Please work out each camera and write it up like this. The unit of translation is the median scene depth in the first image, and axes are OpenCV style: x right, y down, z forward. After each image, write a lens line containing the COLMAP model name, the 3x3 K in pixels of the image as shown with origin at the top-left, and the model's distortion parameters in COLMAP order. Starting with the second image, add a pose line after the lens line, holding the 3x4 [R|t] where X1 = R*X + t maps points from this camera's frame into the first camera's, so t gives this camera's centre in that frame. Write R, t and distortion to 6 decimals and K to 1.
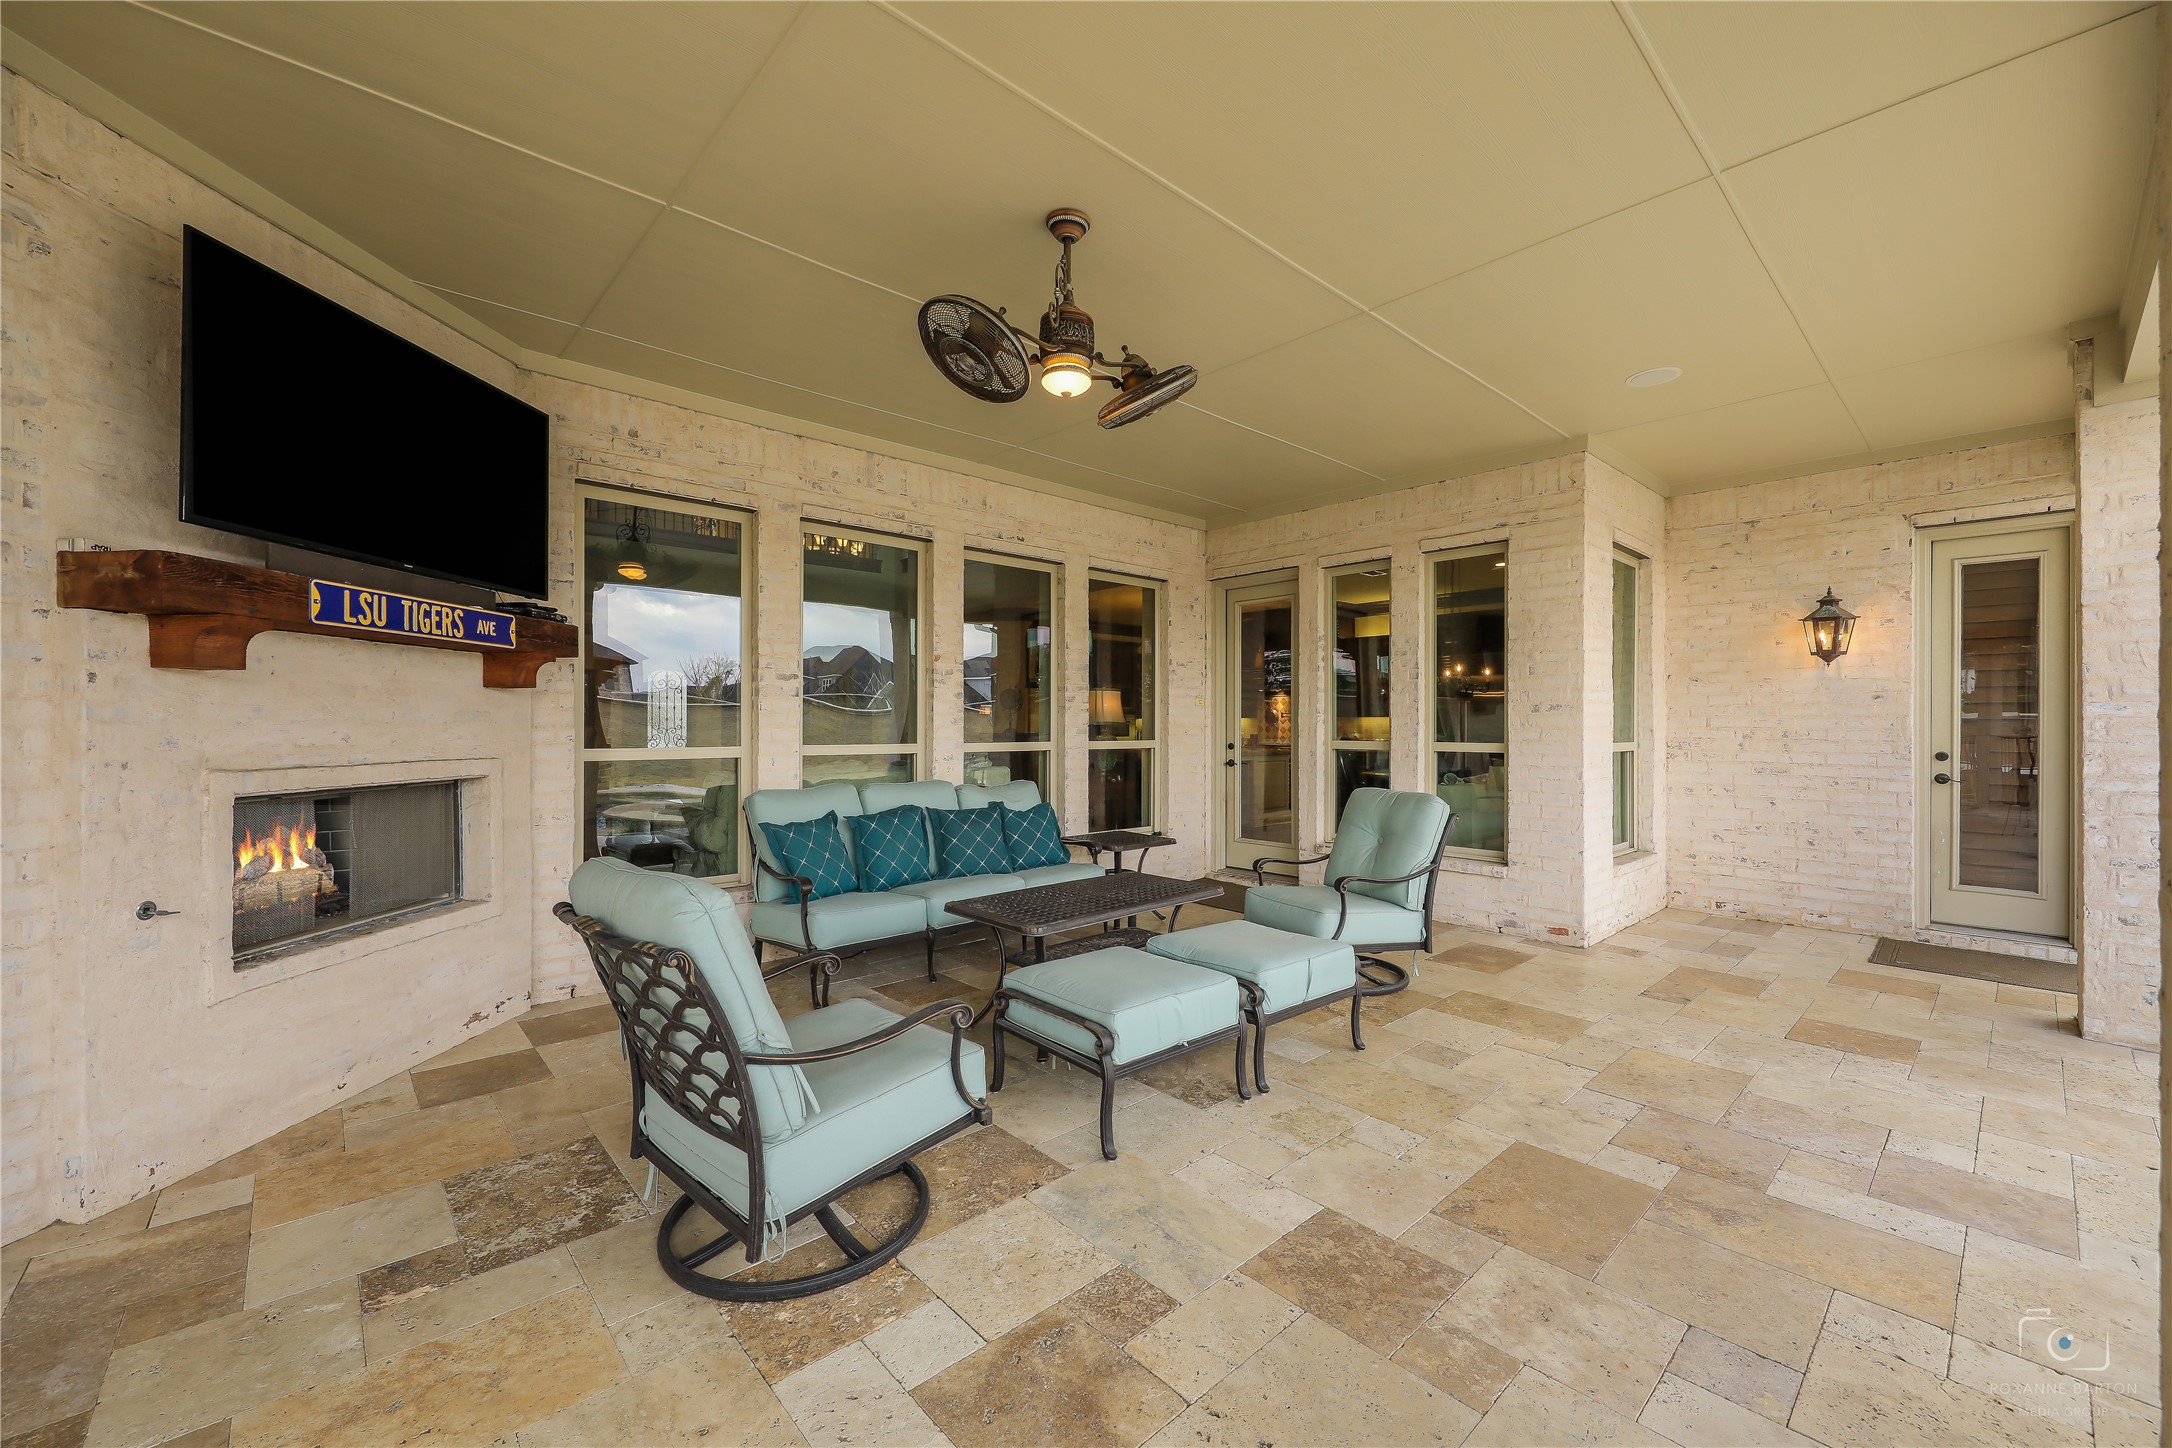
lens RADIAL K [[864.5, 0, 1101.3], [0, 864.5, 722.8], [0, 0, 1]] dist [0.009008, -0.000309]
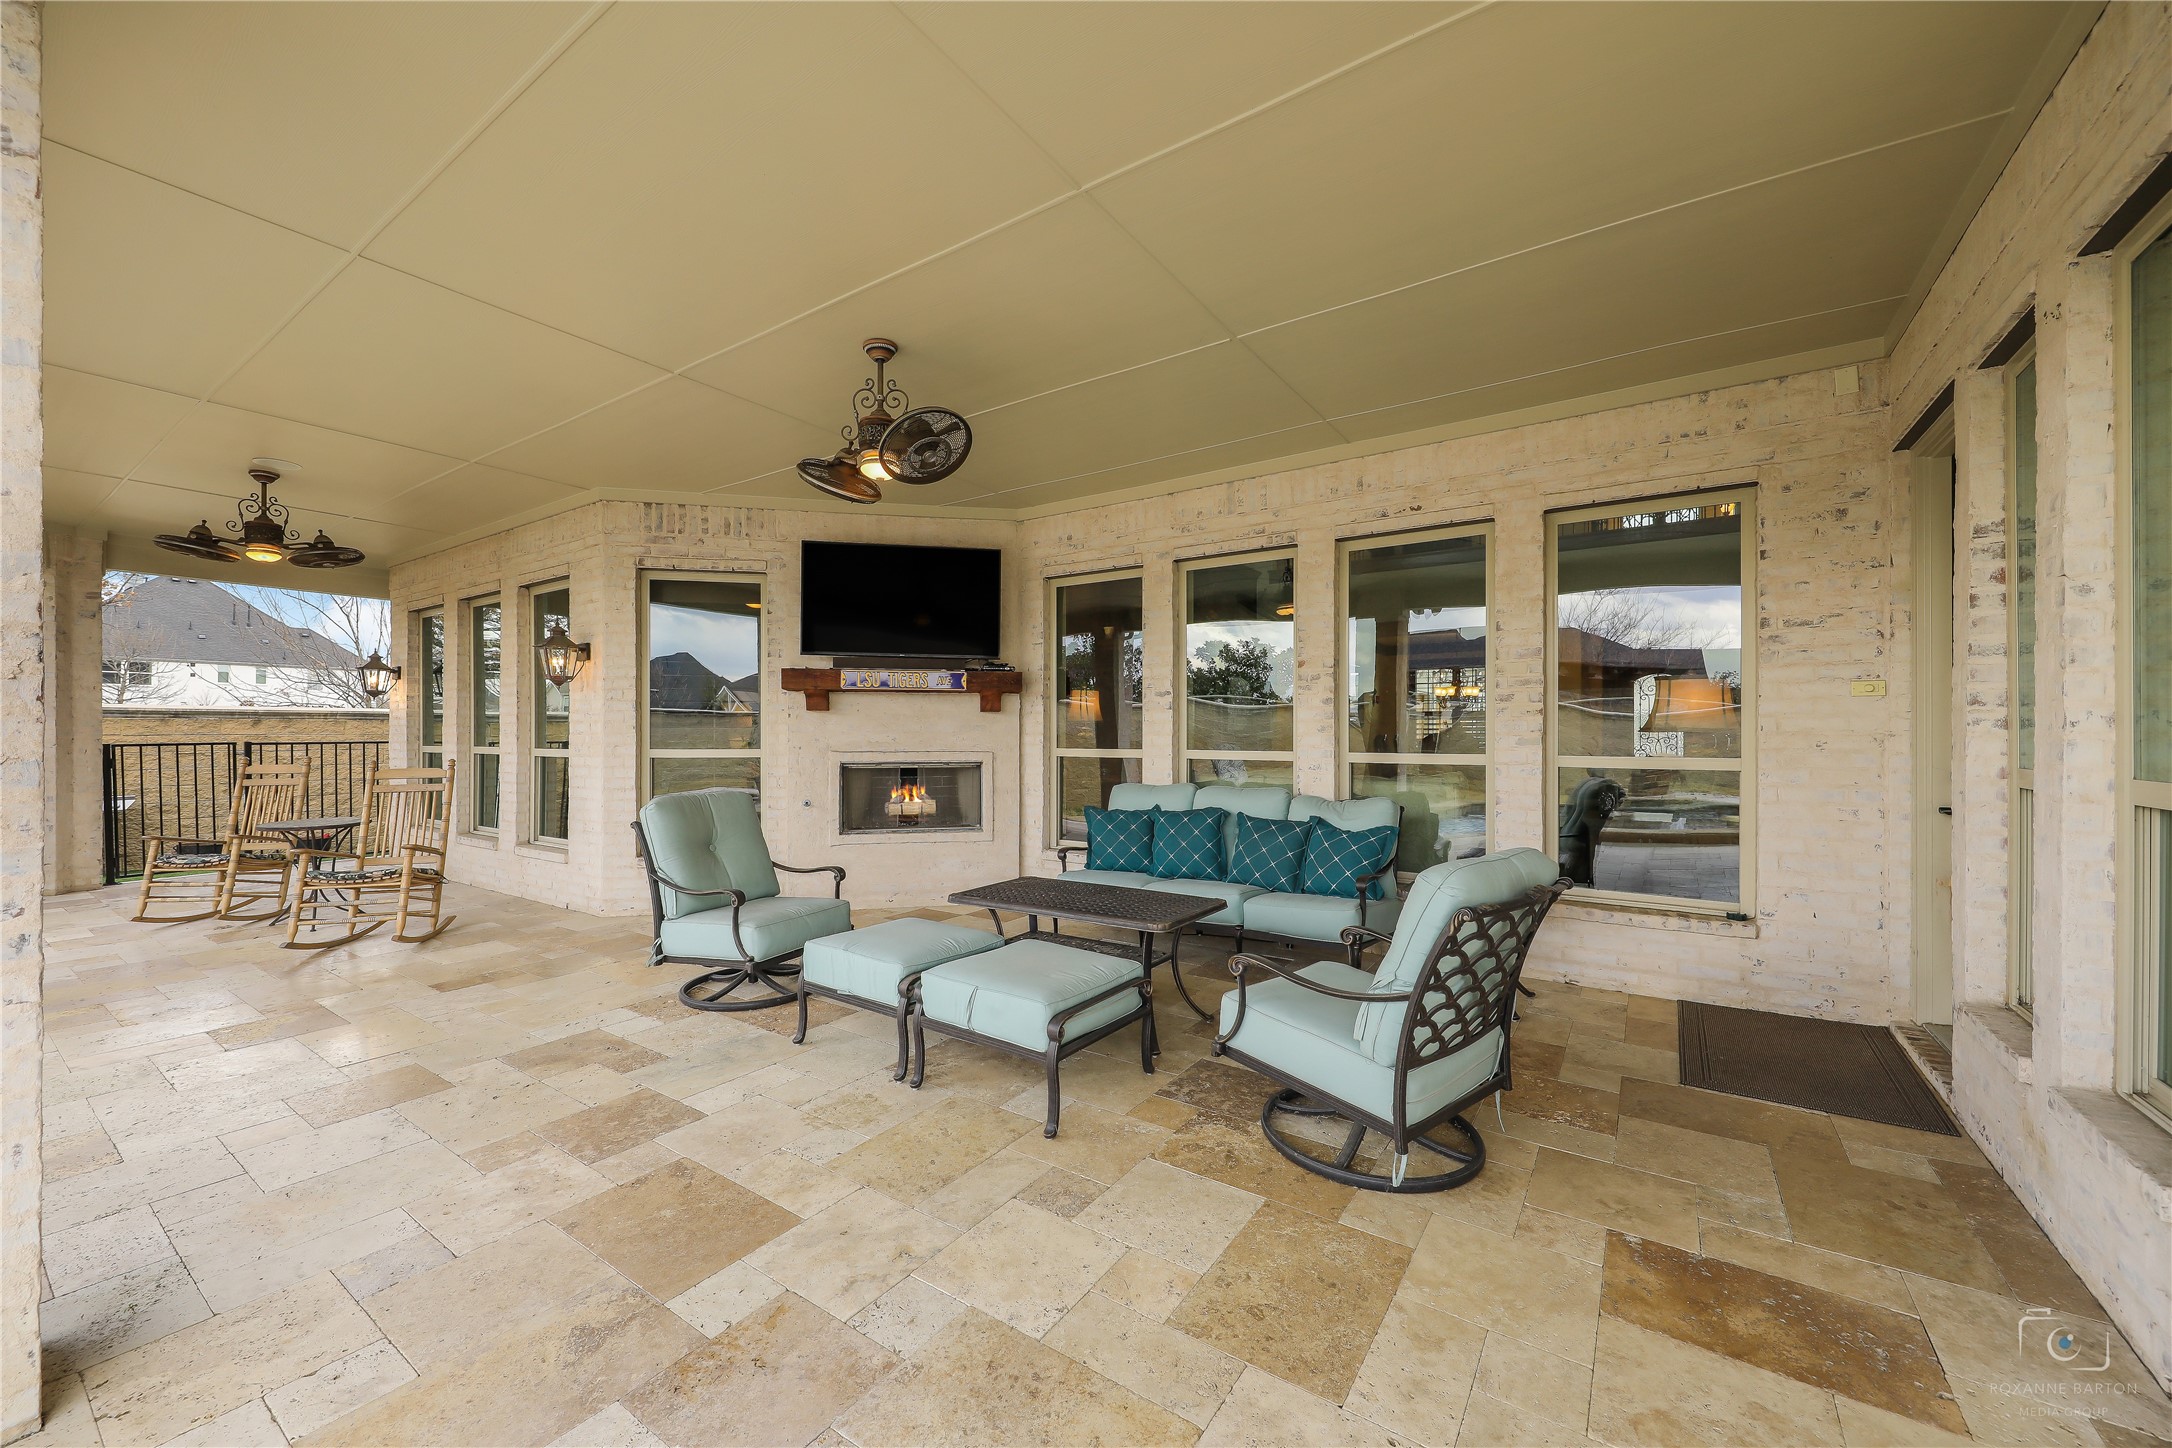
lens RADIAL K [[864.5, 0, 1101.1], [0, 864.5, 733.5], [0, 0, 1]] dist [0.009008, -0.000309]
pose [[0.202357, -0.003499, -0.979306, 1.149504], [0.000658, 0.999994, -0.003437, 0.010286], [0.979312, 0.000051, 0.202358, 0.935925]]
